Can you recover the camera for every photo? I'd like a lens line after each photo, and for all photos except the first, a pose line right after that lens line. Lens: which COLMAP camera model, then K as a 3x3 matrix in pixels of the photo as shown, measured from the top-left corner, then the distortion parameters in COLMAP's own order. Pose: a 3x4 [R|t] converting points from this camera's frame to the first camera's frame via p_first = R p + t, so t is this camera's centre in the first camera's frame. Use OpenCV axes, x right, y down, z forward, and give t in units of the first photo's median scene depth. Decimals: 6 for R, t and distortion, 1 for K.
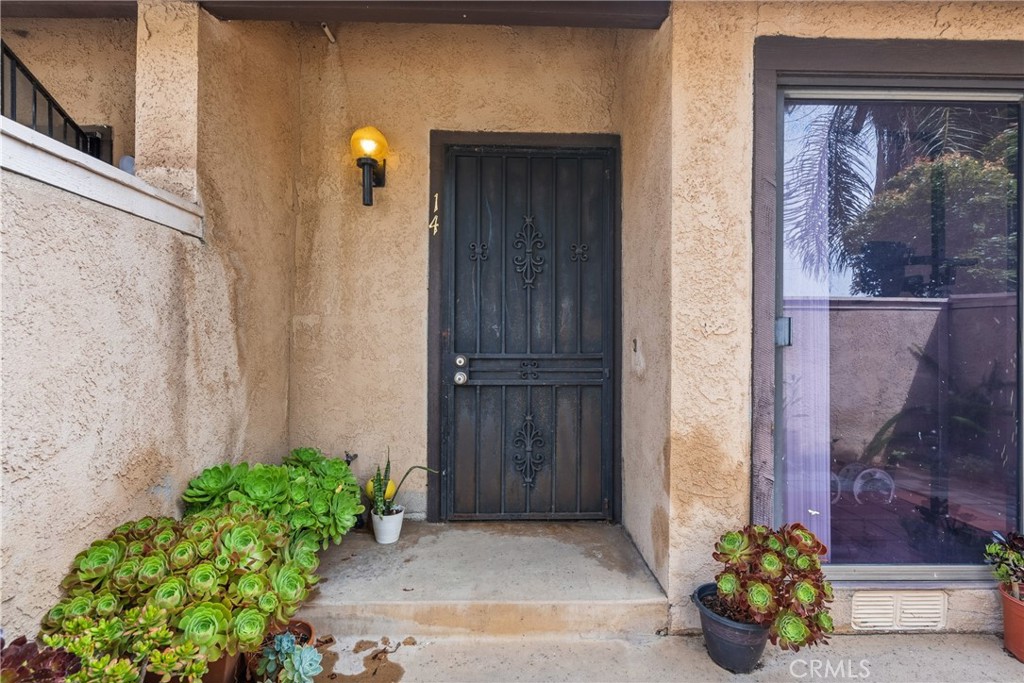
lens RADIAL K [[465.8, 0, 507.1], [0, 465.8, 338.1], [0, 0, 1]] dist [-0.000259, 0.000850]
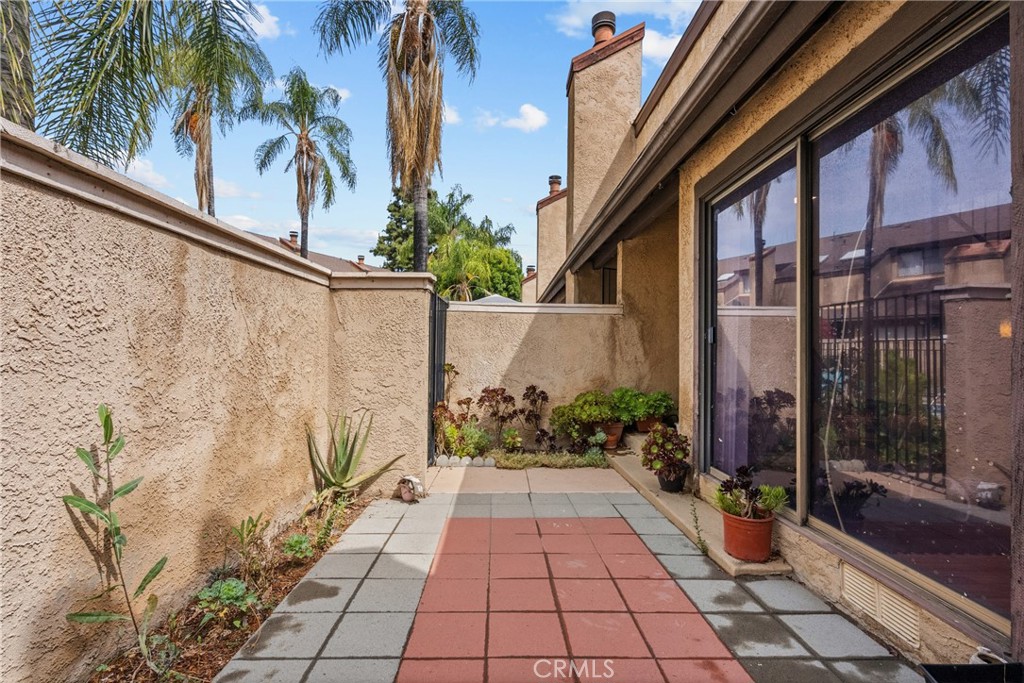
lens RADIAL K [[465.8, 0, 507.6], [0, 465.8, 343.7], [0, 0, 1]] dist [-0.000259, 0.000850]
pose [[-0.012660, -0.031353, -0.999428, 2.371754], [0.001000, 0.999507, -0.031369, 0.078613], [0.999919, -0.001396, -0.012622, 0.255020]]
